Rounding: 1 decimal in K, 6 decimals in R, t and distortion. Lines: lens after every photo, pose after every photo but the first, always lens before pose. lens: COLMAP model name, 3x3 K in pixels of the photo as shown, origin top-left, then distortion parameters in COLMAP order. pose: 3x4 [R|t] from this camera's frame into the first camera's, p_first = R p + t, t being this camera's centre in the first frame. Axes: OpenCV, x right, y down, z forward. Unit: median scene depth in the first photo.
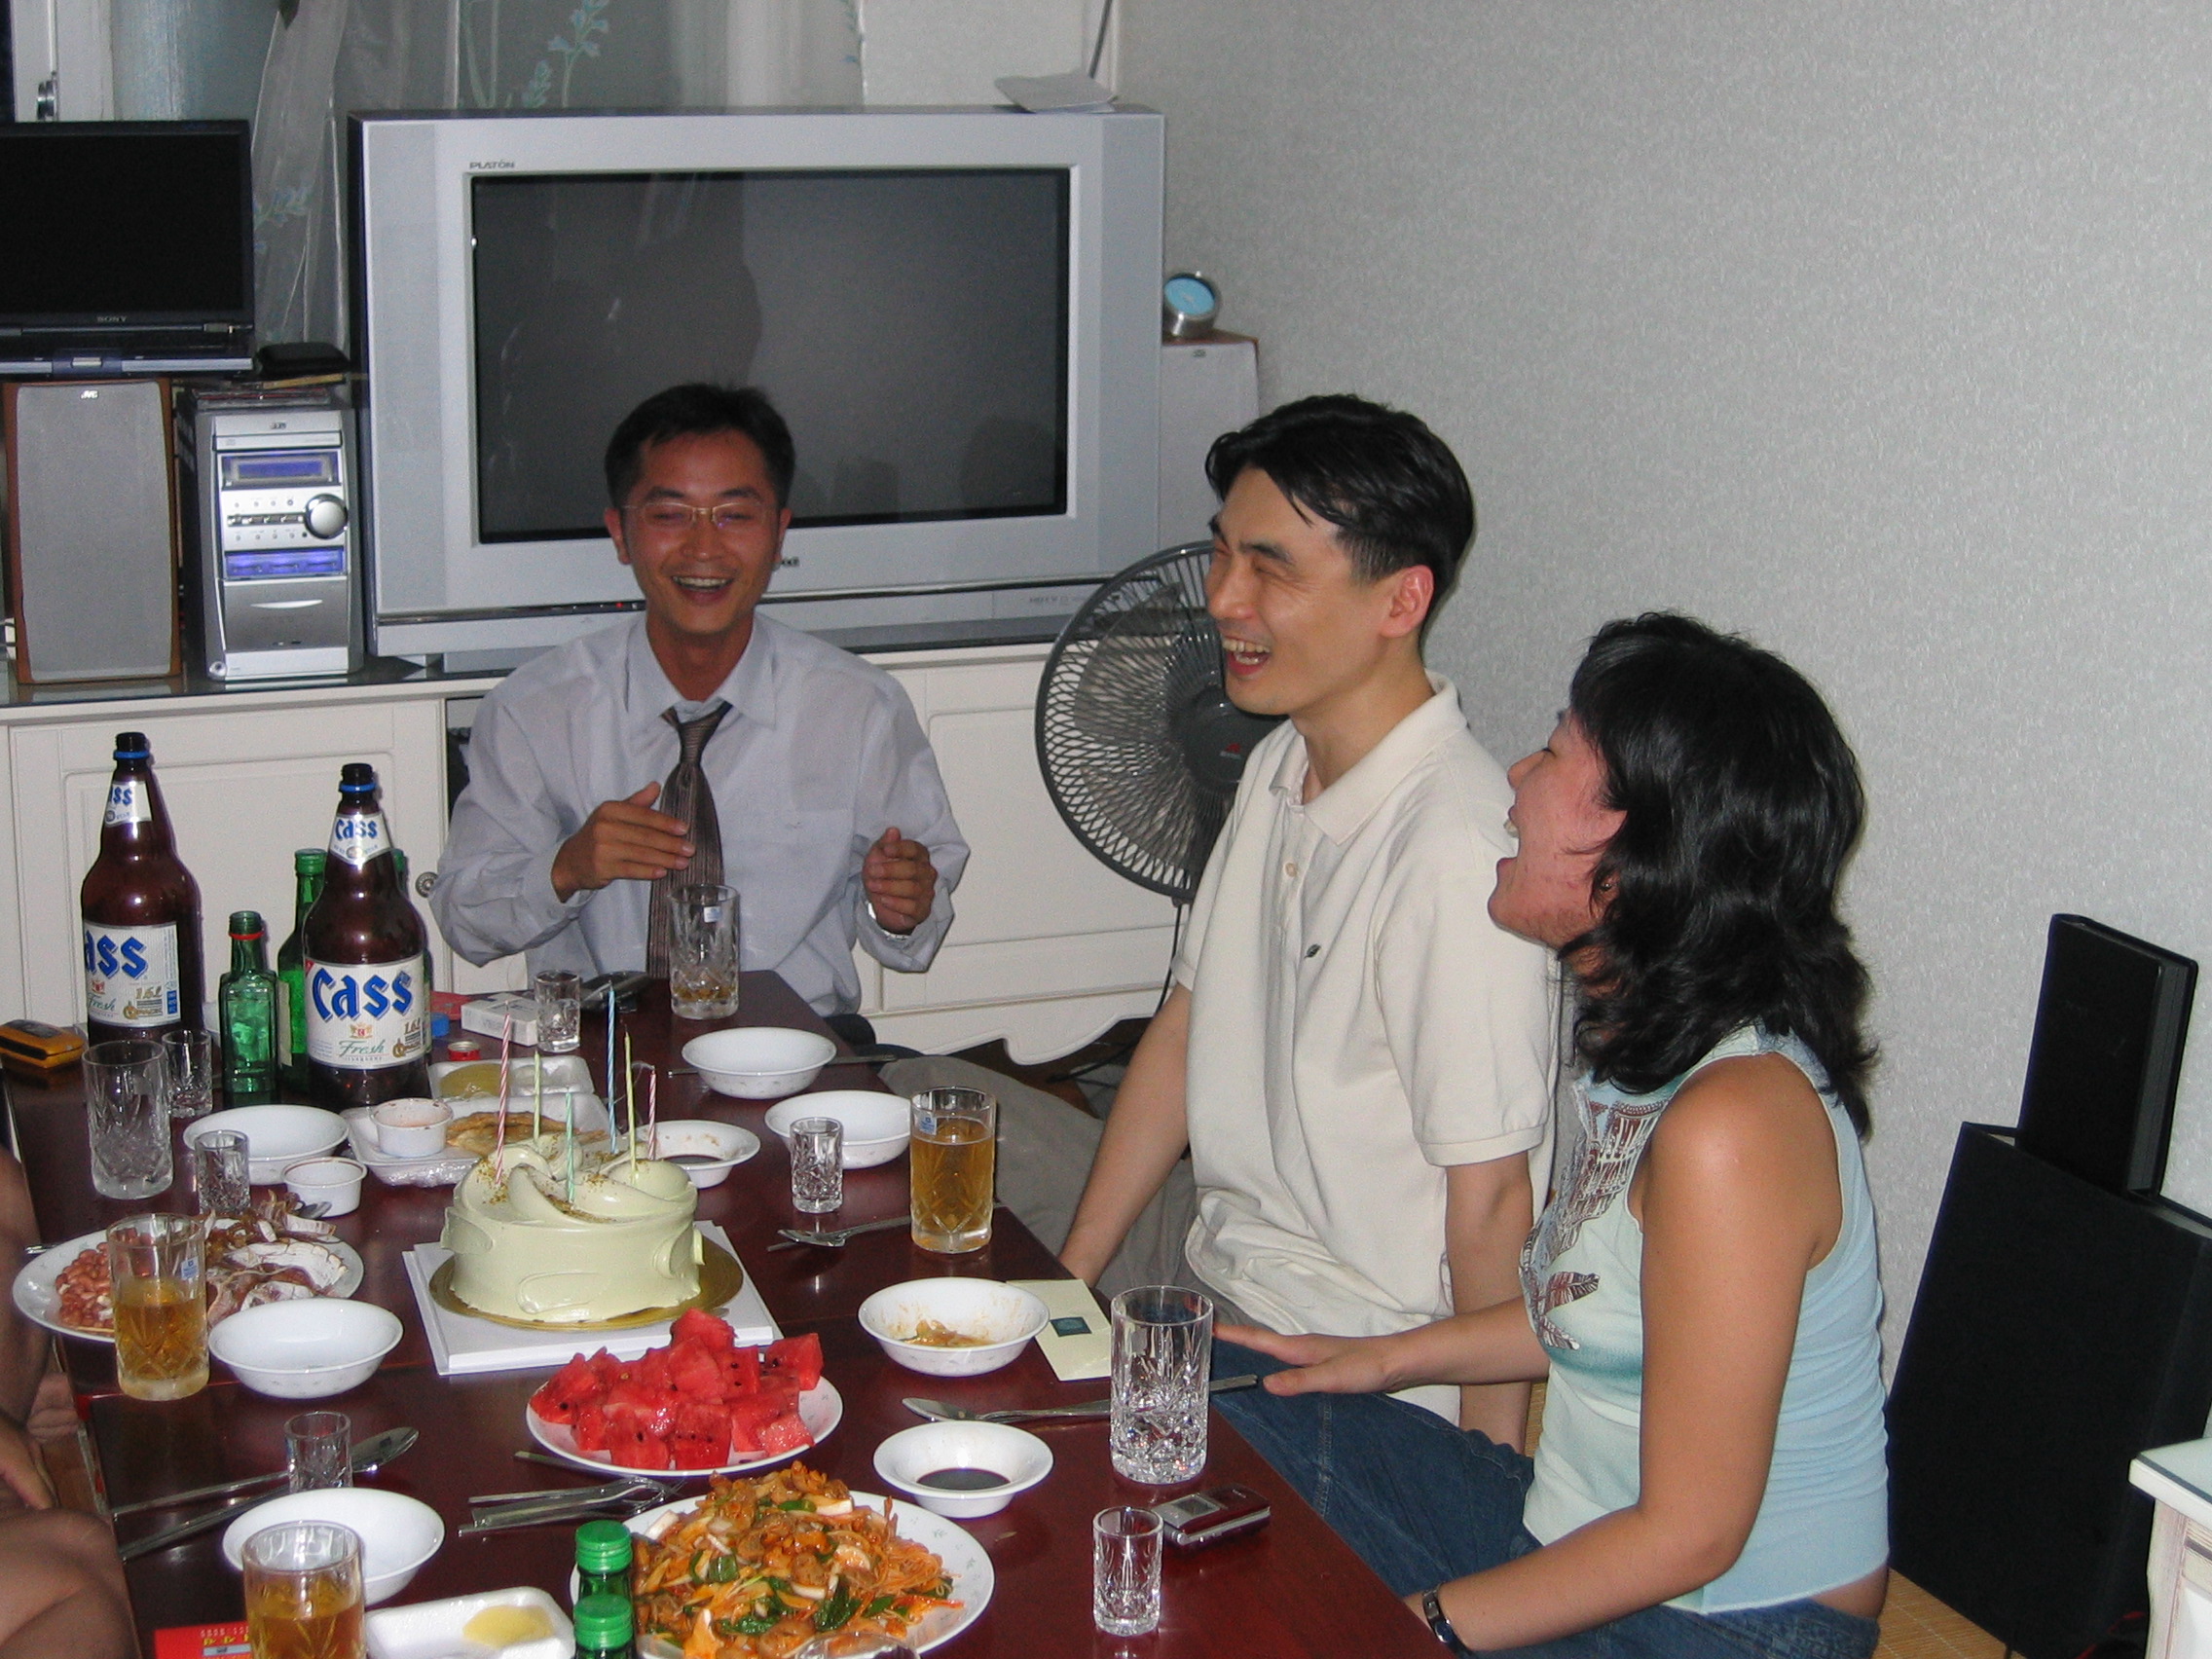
lens RADIAL K [[3604.9, 0, 1106.0], [0, 3604.9, 829.5], [0, 0, 1]] dist [-0.130389, -0.083841]
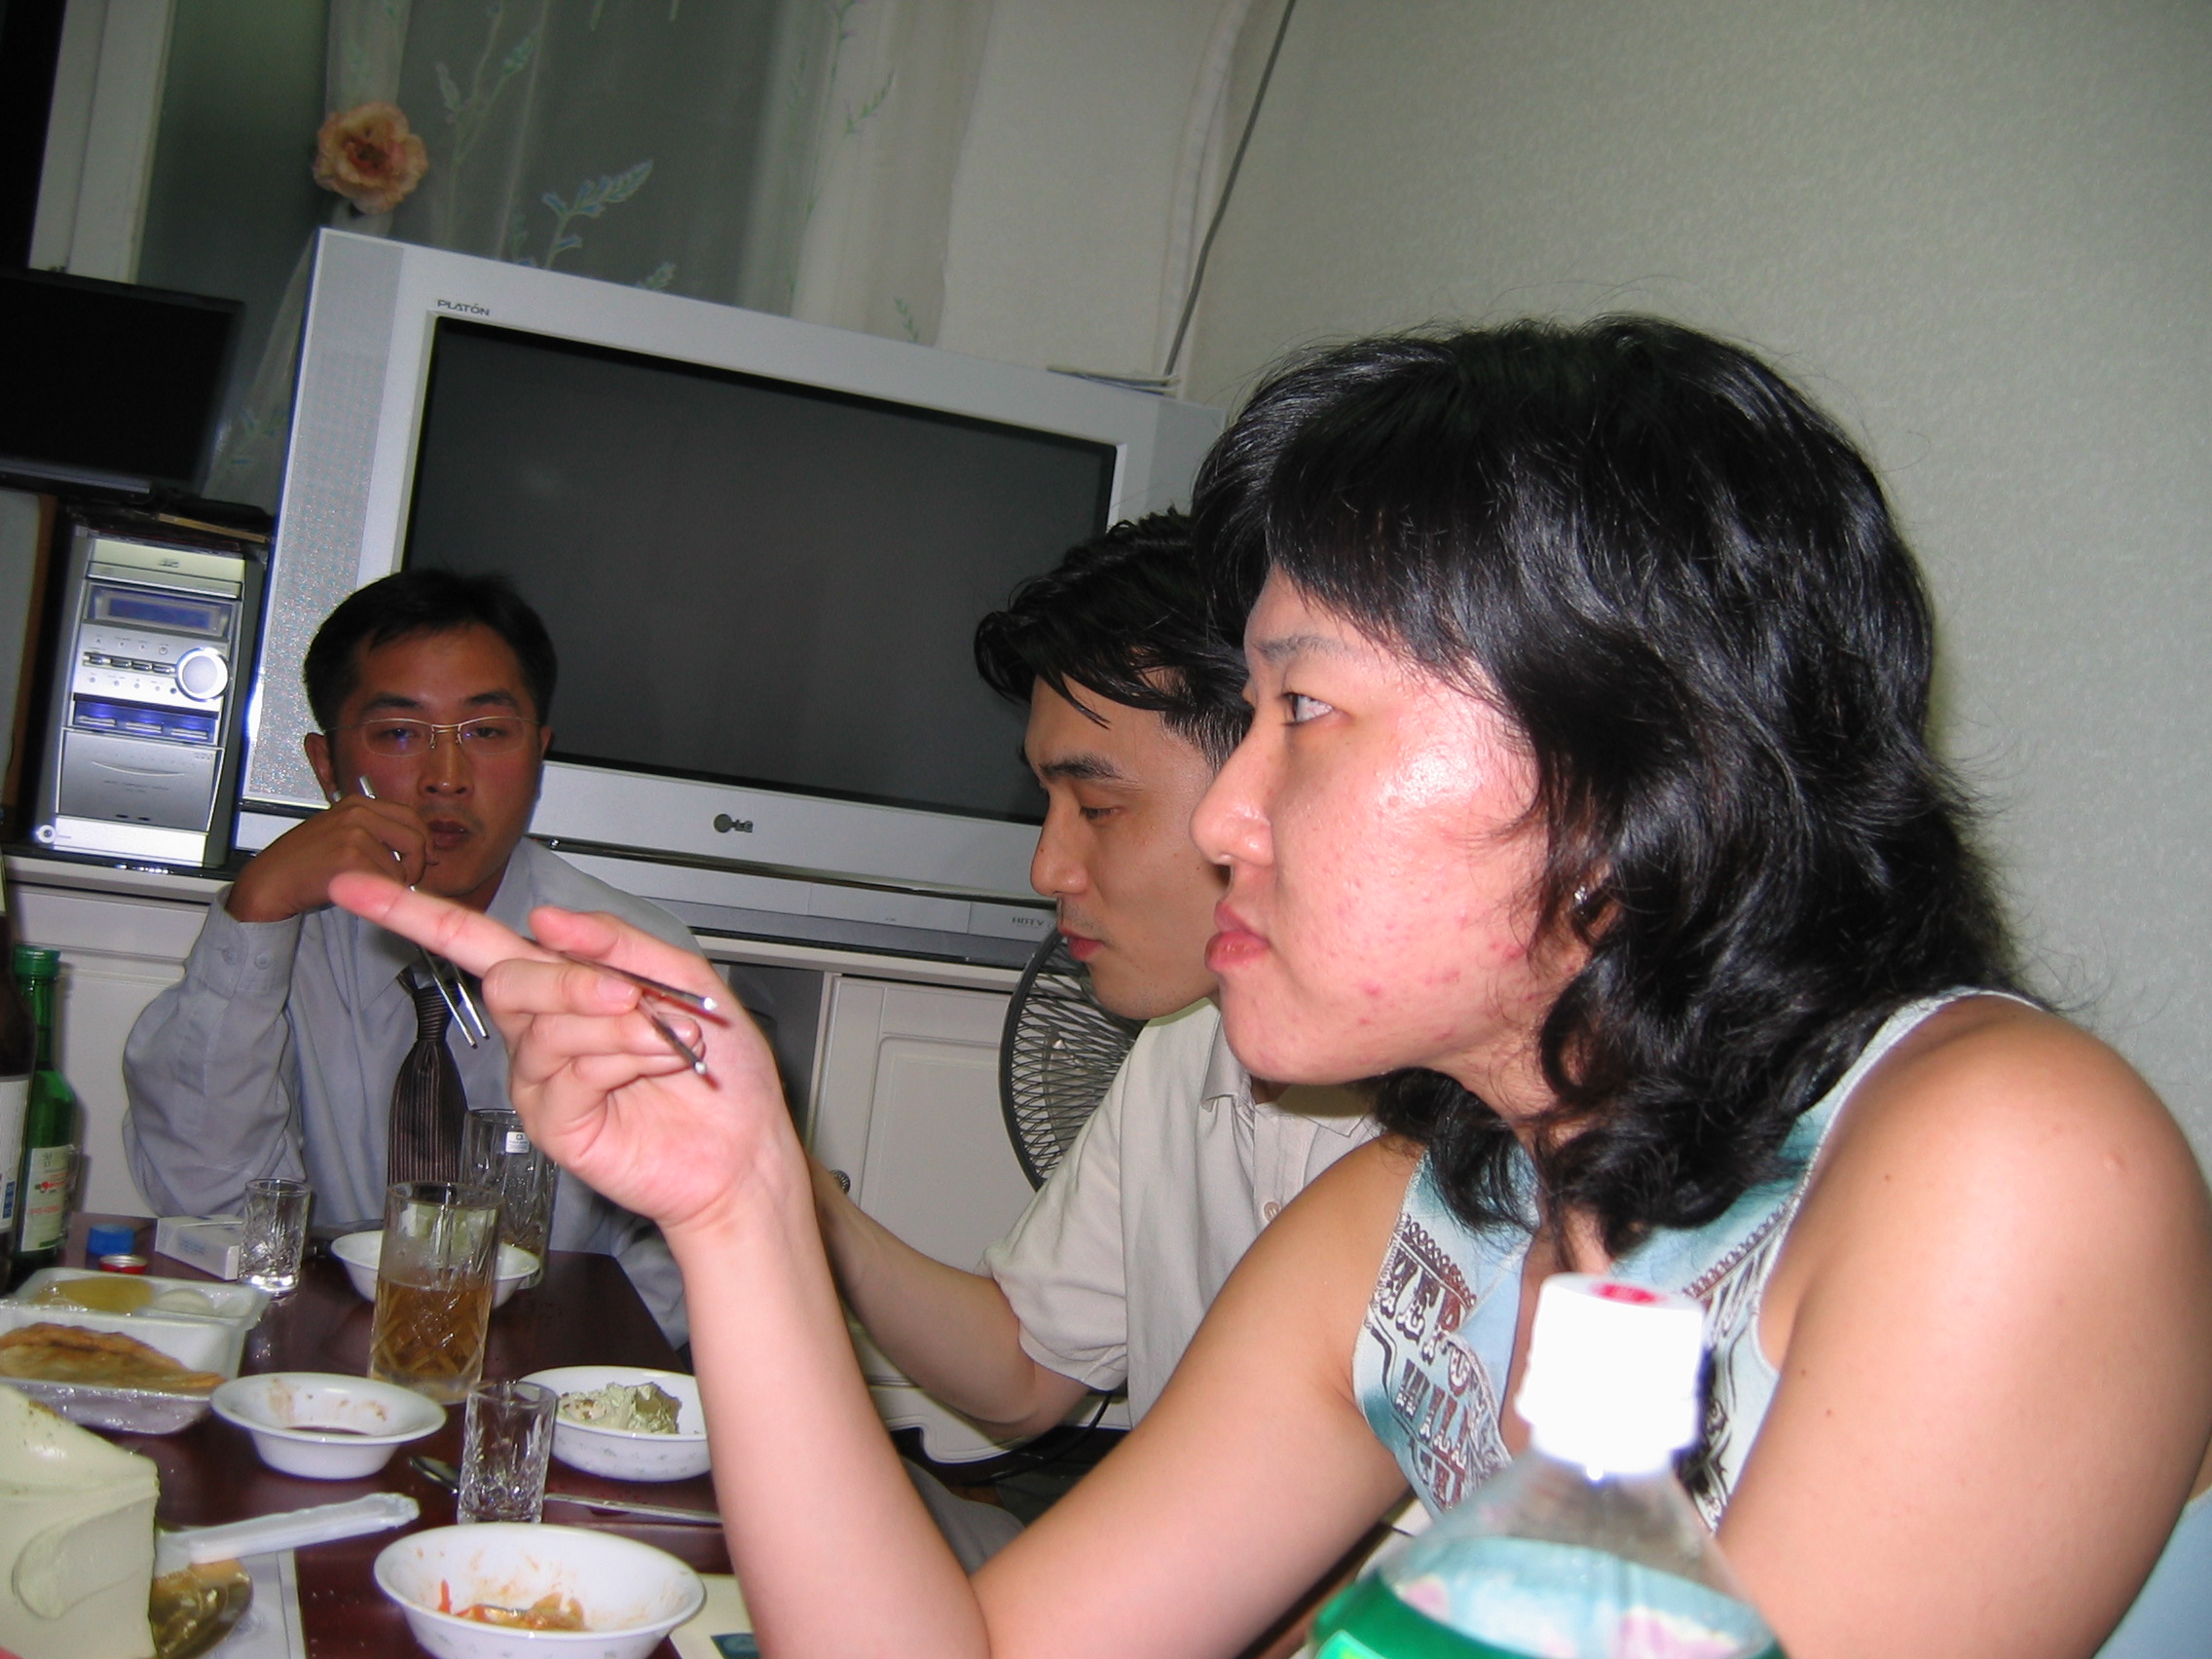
lens RADIAL K [[2435.6, 0, 1181.7], [0, 2435.6, 832.4], [0, 0, 1]] dist [-0.138889, 0.069013]
pose [[0.993185, 0.116010, 0.011204, 0.014445], [-0.110049, 0.965100, -0.237639, 0.072161], [-0.038382, 0.234786, 0.971289, 0.560087]]
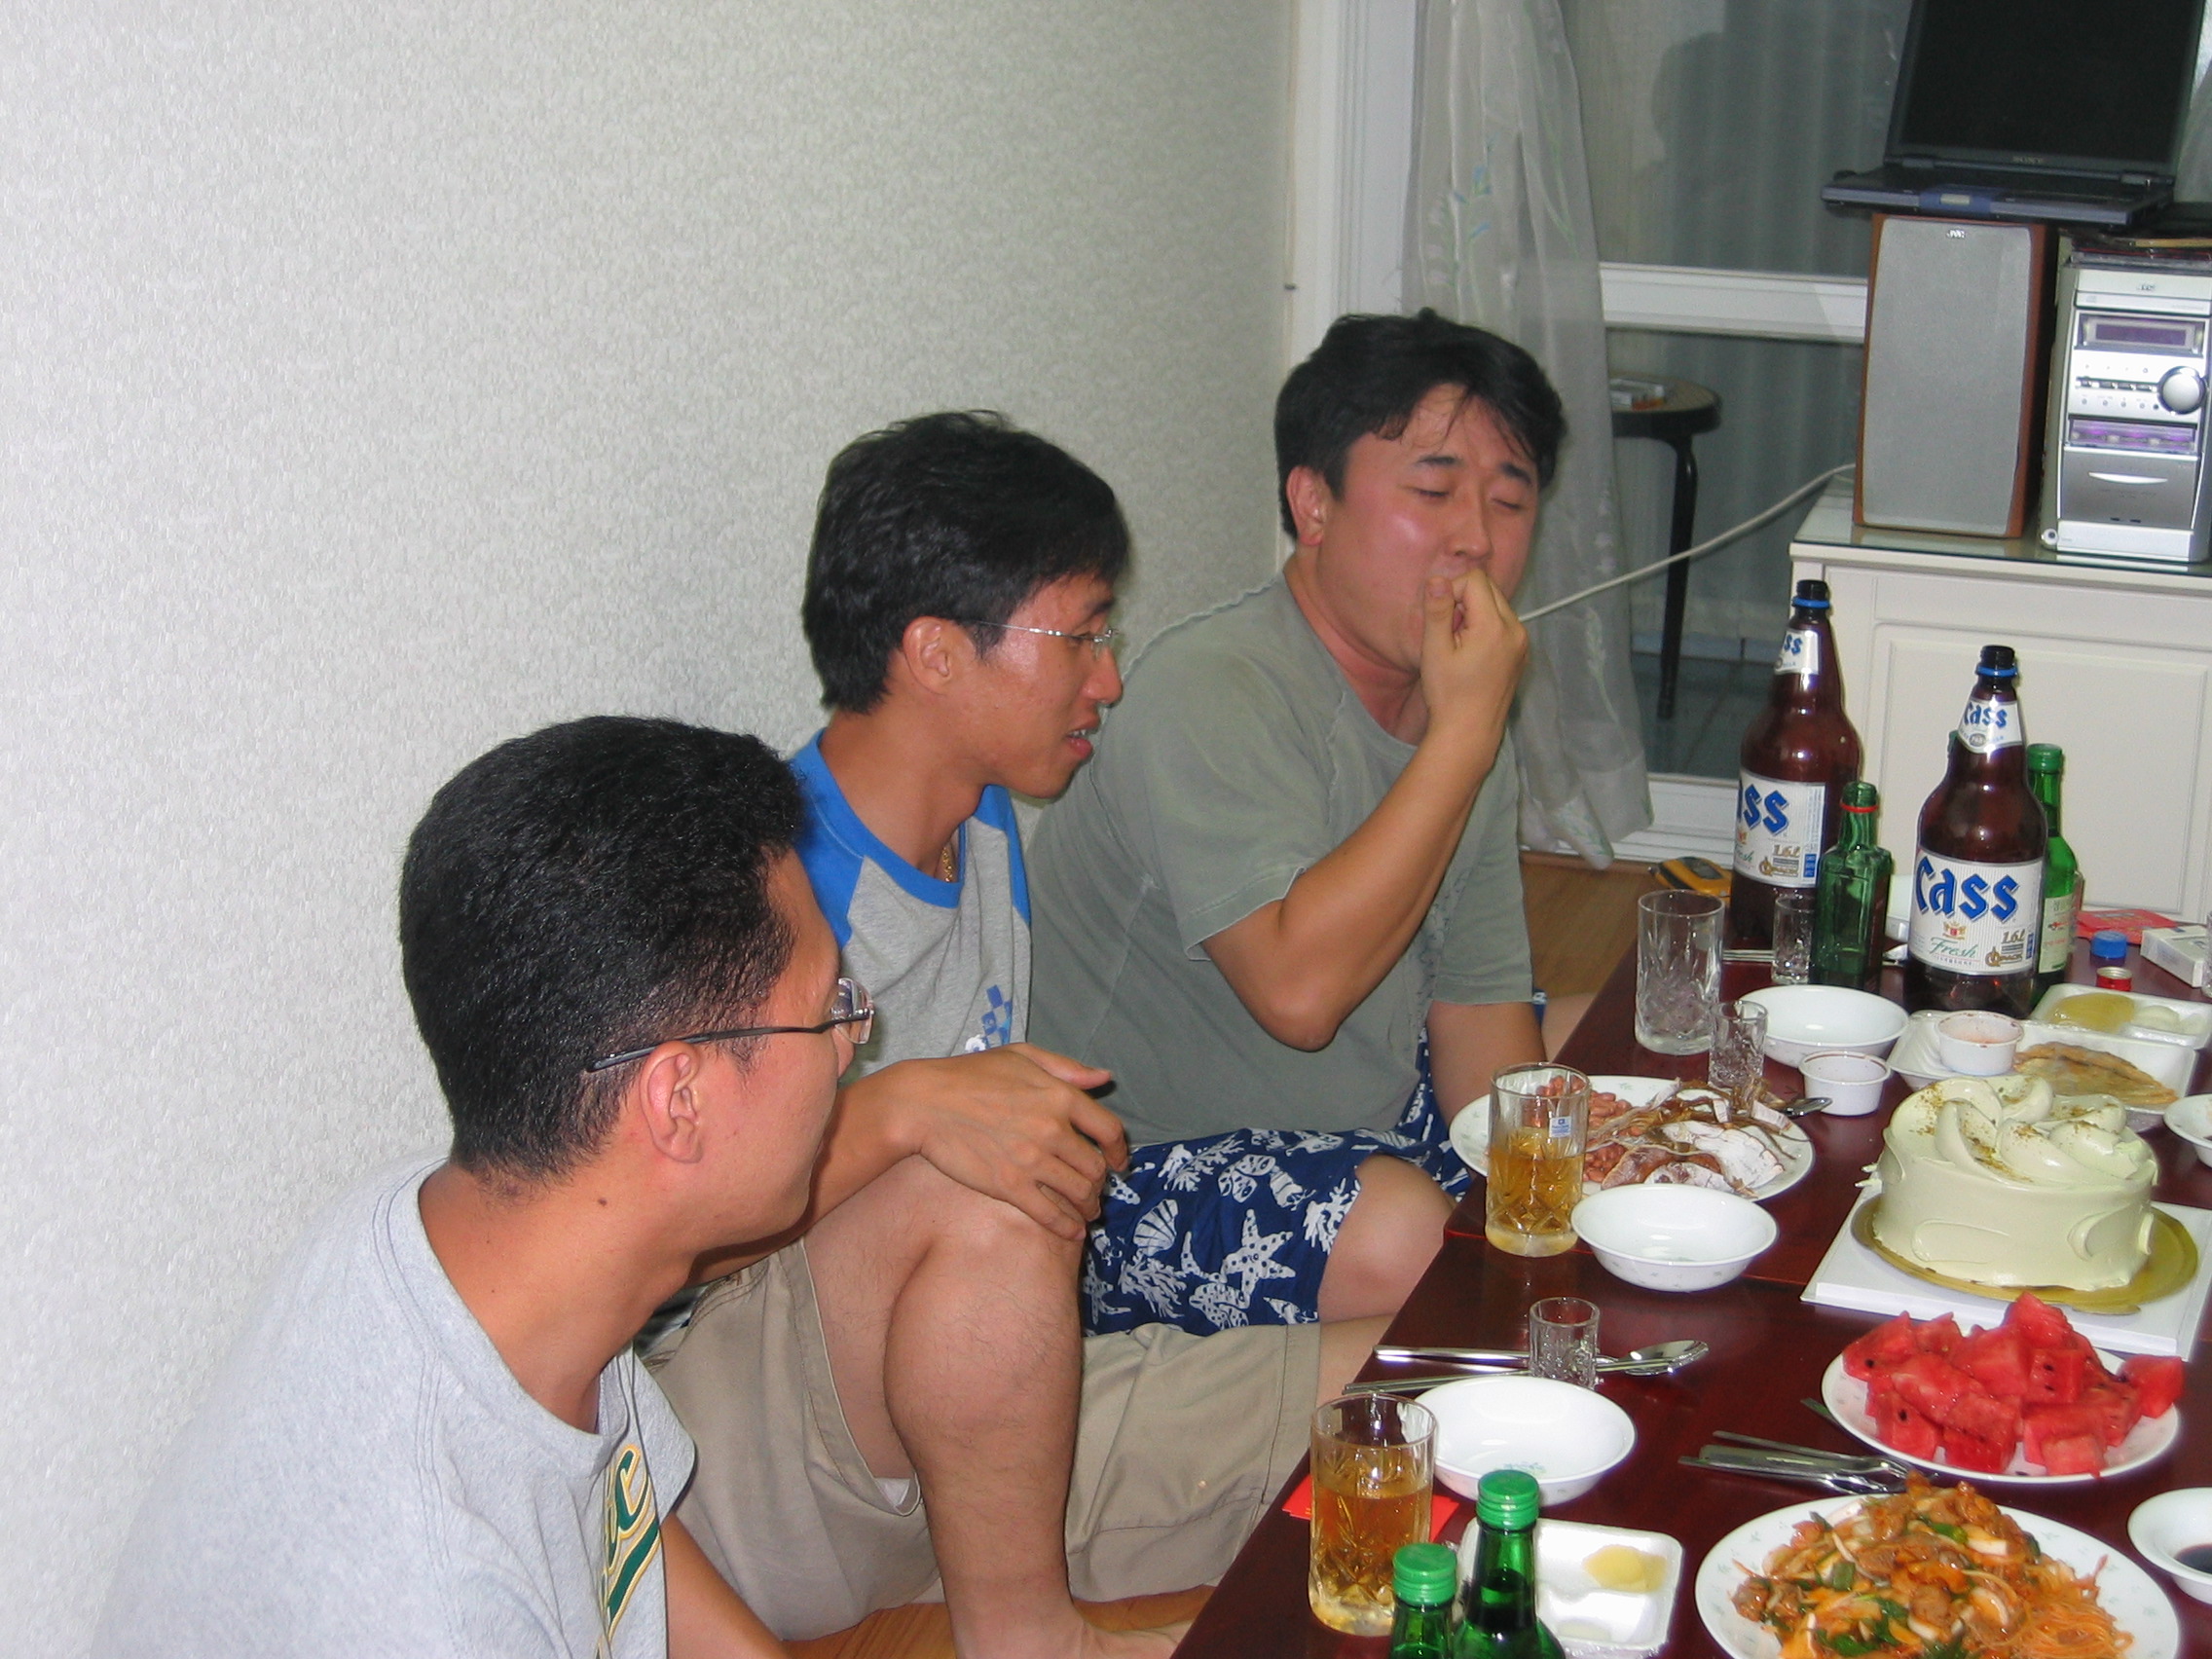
lens RADIAL K [[3604.9, 0, 1106.0], [0, 3604.9, 829.5], [0, 0, 1]] dist [-0.130389, -0.083841]
pose [[0.772079, 0.174934, -0.610976, 0.185769], [-0.151425, 0.984319, 0.090476, -0.020358], [0.617223, 0.022663, 0.786462, 0.133209]]
